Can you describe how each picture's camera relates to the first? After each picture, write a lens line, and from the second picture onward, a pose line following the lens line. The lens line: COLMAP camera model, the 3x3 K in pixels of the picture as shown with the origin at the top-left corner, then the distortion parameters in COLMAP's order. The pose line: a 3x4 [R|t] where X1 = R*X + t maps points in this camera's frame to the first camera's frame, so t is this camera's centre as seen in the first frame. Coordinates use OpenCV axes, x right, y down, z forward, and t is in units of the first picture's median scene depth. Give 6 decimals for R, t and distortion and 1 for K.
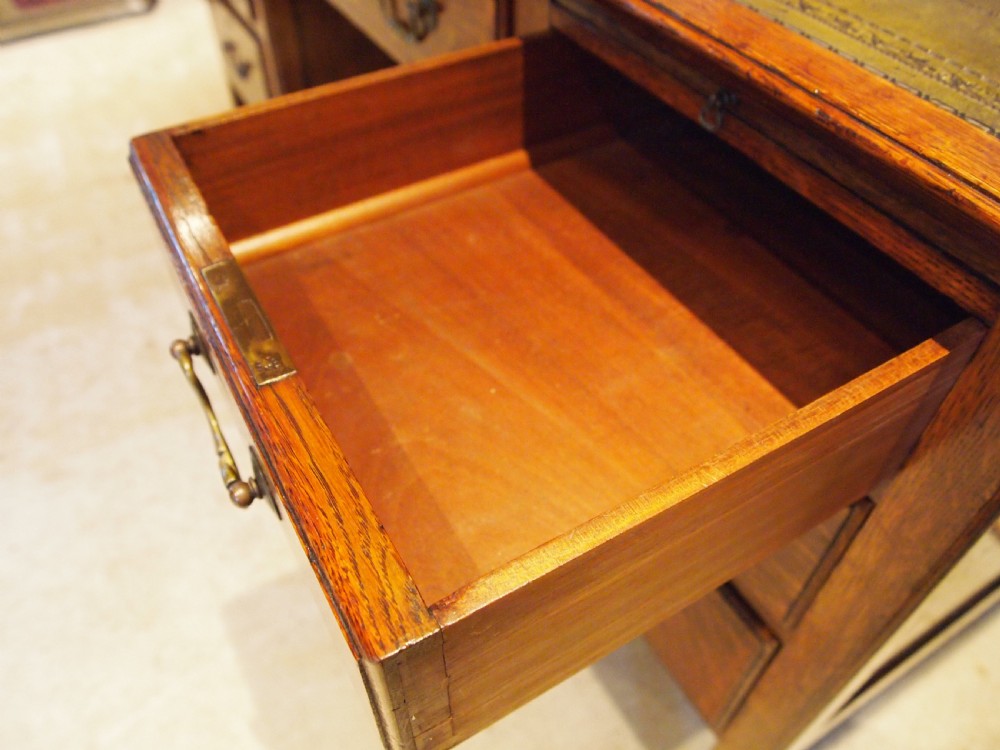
lens RADIAL K [[778.1, 0, 500.0], [0, 778.1, 375.0], [0, 0, 1]] dist [-0.058402, -0.001873]
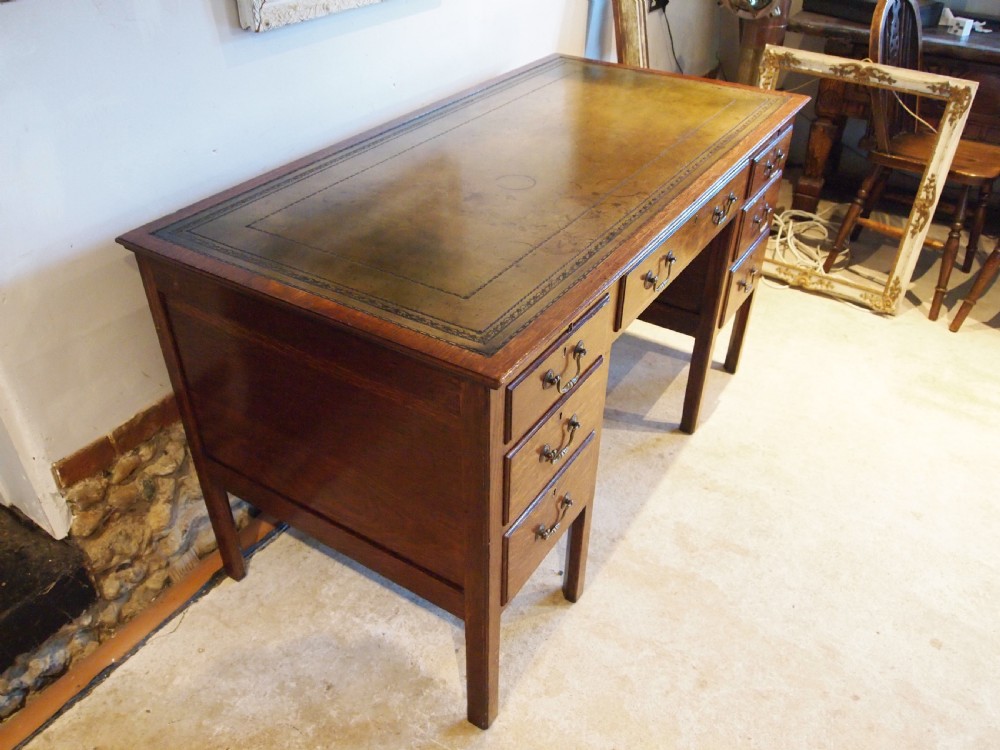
lens RADIAL K [[798.1, 0, 500.0], [0, 798.1, 375.0], [0, 0, 1]] dist [-0.048976, 0.002477]
pose [[-0.452864, -0.529227, 0.717519, -0.897863], [0.643563, 0.362930, 0.673876, -1.148711], [-0.617042, 0.766943, 0.176233, 0.630749]]
